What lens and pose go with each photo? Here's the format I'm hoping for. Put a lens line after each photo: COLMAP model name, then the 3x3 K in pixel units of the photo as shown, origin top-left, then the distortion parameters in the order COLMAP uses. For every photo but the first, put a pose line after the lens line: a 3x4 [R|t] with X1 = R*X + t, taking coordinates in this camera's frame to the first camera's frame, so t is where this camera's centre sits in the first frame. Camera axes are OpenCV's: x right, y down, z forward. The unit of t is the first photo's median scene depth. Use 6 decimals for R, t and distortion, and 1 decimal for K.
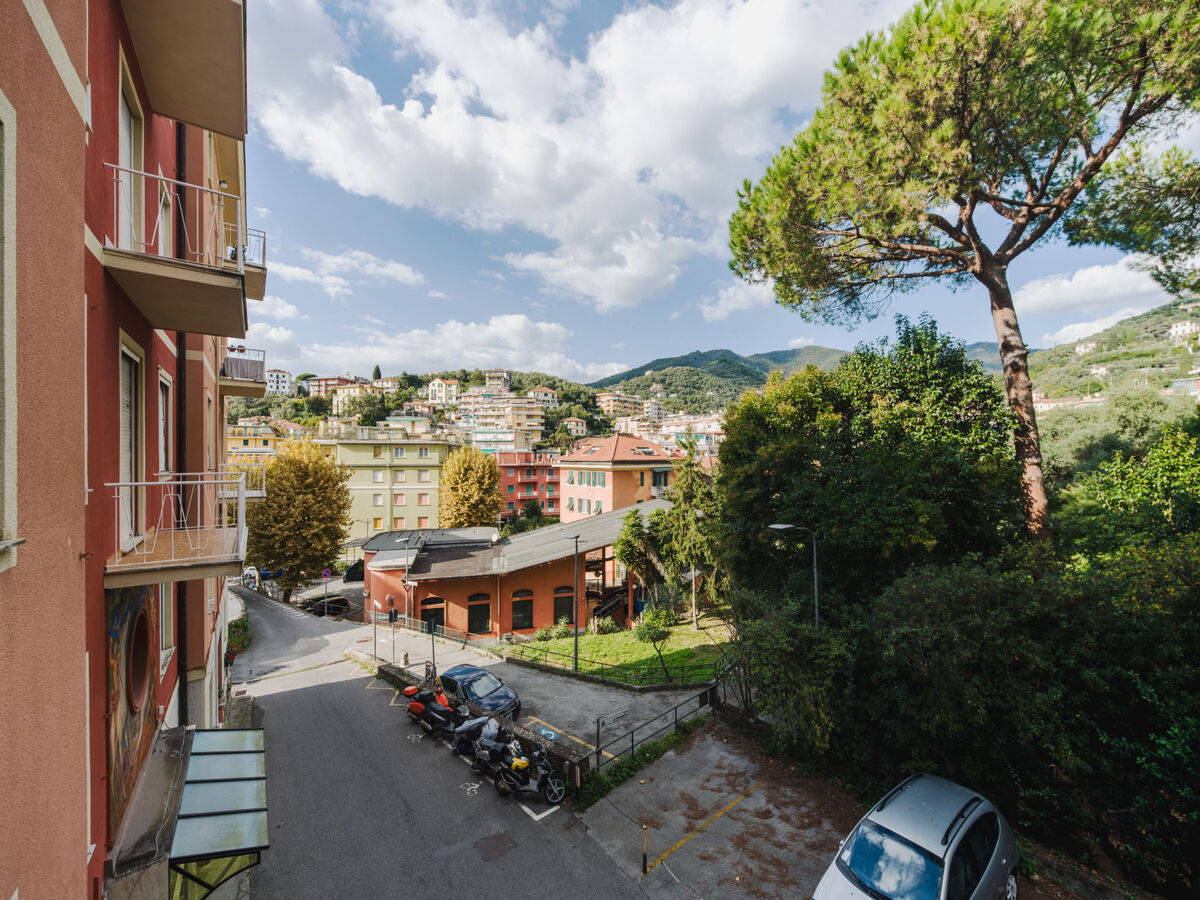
lens RADIAL K [[464.3, 0, 618.9], [0, 464.3, 452.5], [0, 0, 1]] dist [-0.000124, -0.000120]
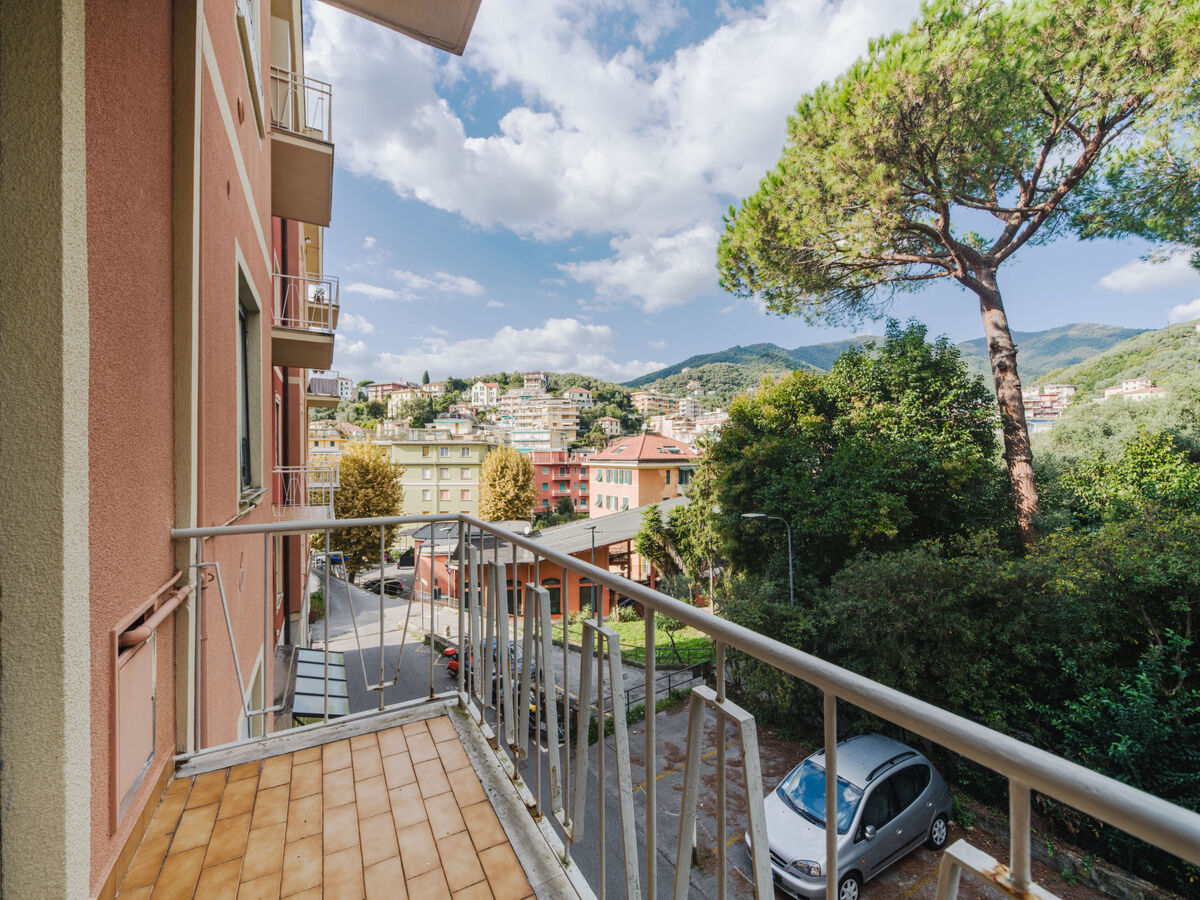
lens RADIAL K [[494.8, 0, 600.0], [0, 494.8, 450.0], [0, 0, 1]] dist [-0.002522, -0.000160]
pose [[0.989286, -0.003915, -0.145941, 0.075796], [0.003495, 0.999989, -0.003134, 0.000166], [0.145951, 0.002590, 0.989288, -0.126861]]
